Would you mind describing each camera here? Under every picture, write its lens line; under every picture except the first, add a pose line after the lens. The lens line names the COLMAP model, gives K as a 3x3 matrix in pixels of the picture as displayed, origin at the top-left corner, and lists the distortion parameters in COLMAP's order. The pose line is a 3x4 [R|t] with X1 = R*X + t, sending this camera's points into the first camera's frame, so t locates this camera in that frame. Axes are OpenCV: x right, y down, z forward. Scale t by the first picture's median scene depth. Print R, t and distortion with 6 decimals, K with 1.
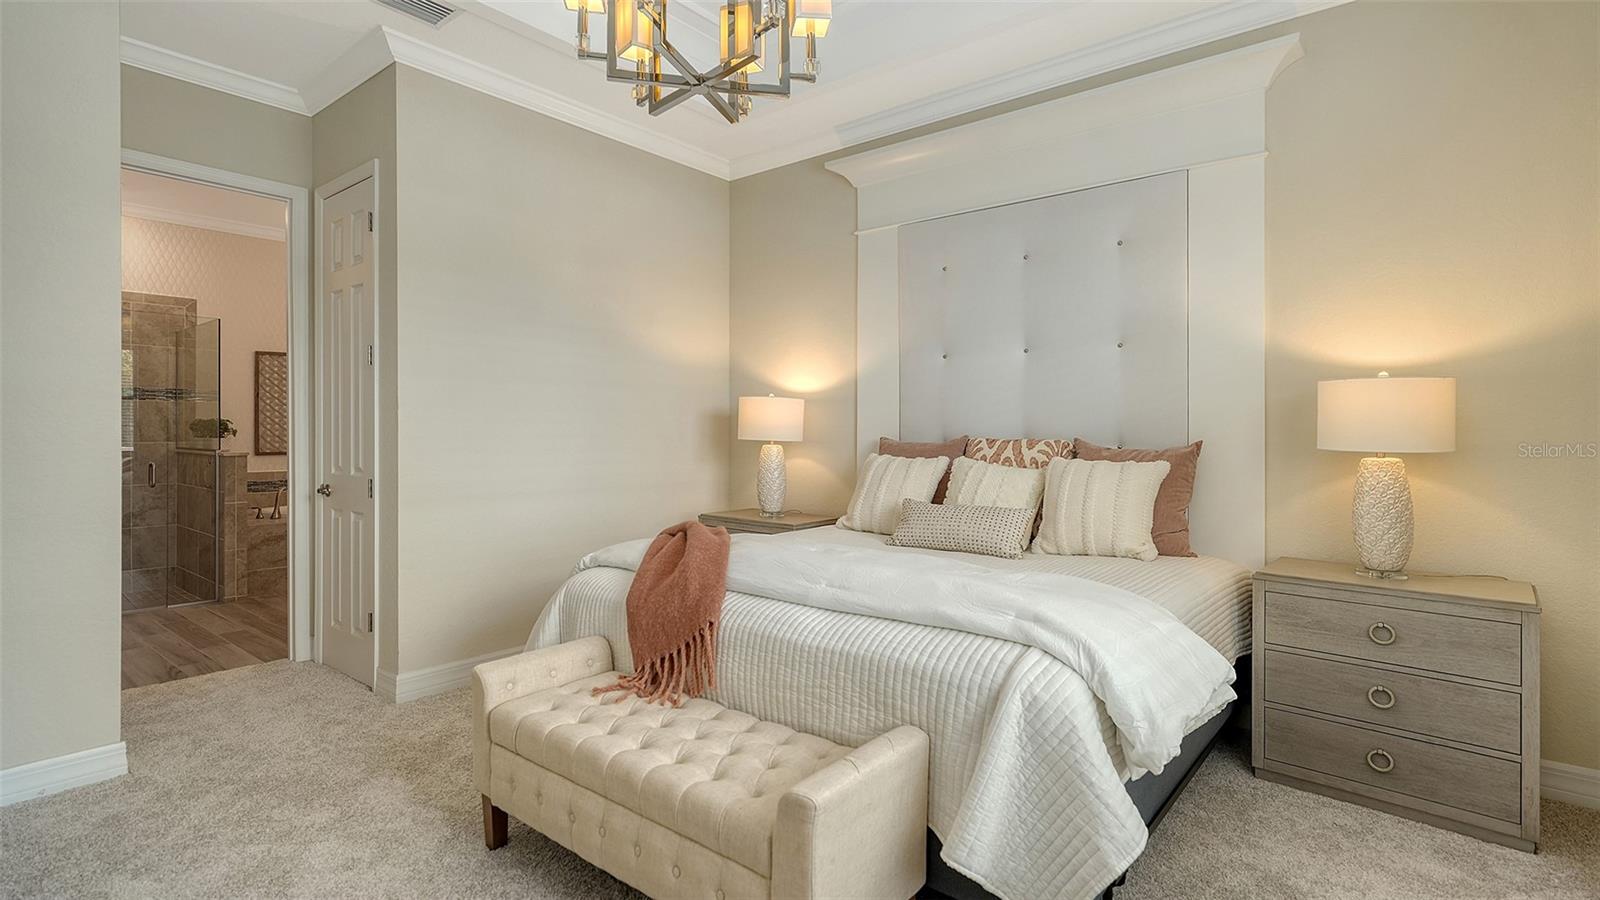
lens RADIAL K [[748.2, 0, 793.8], [0, 748.2, 454.6], [0, 0, 1]] dist [0.000702, 0.000272]
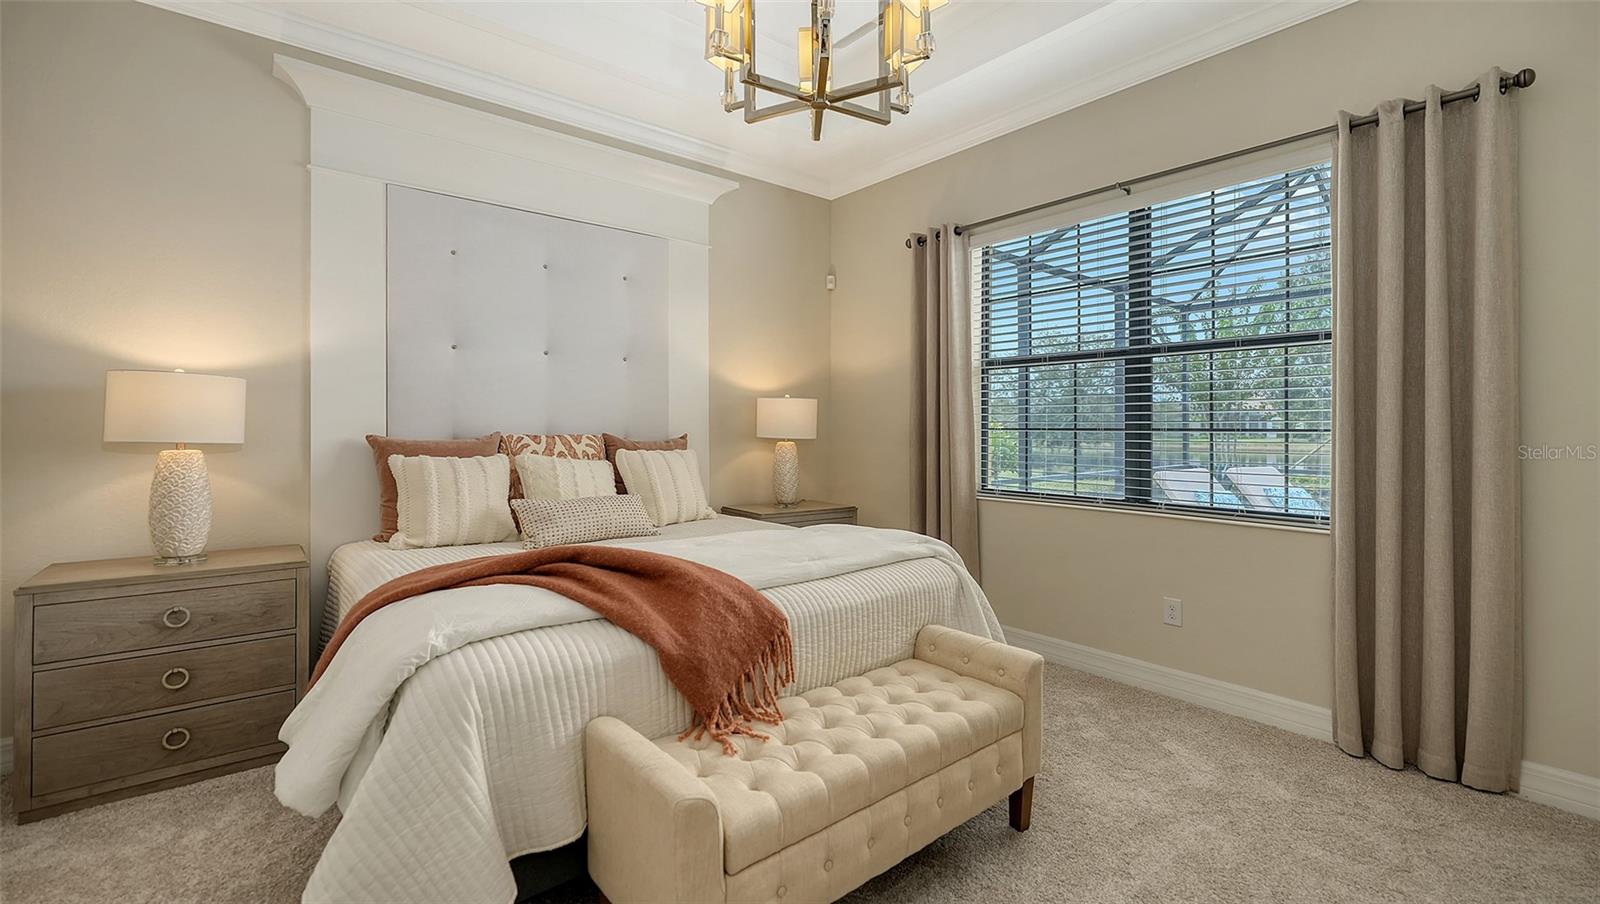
lens RADIAL K [[665.4, 0, 810.6], [0, 665.4, 427.4], [0, 0, 1]] dist [-0.057174, 0.018354]
pose [[0.200636, -0.003547, 0.979659, -0.624952], [0.031322, 0.999505, -0.002796, -0.019409], [-0.979165, 0.031246, 0.200648, 0.504316]]
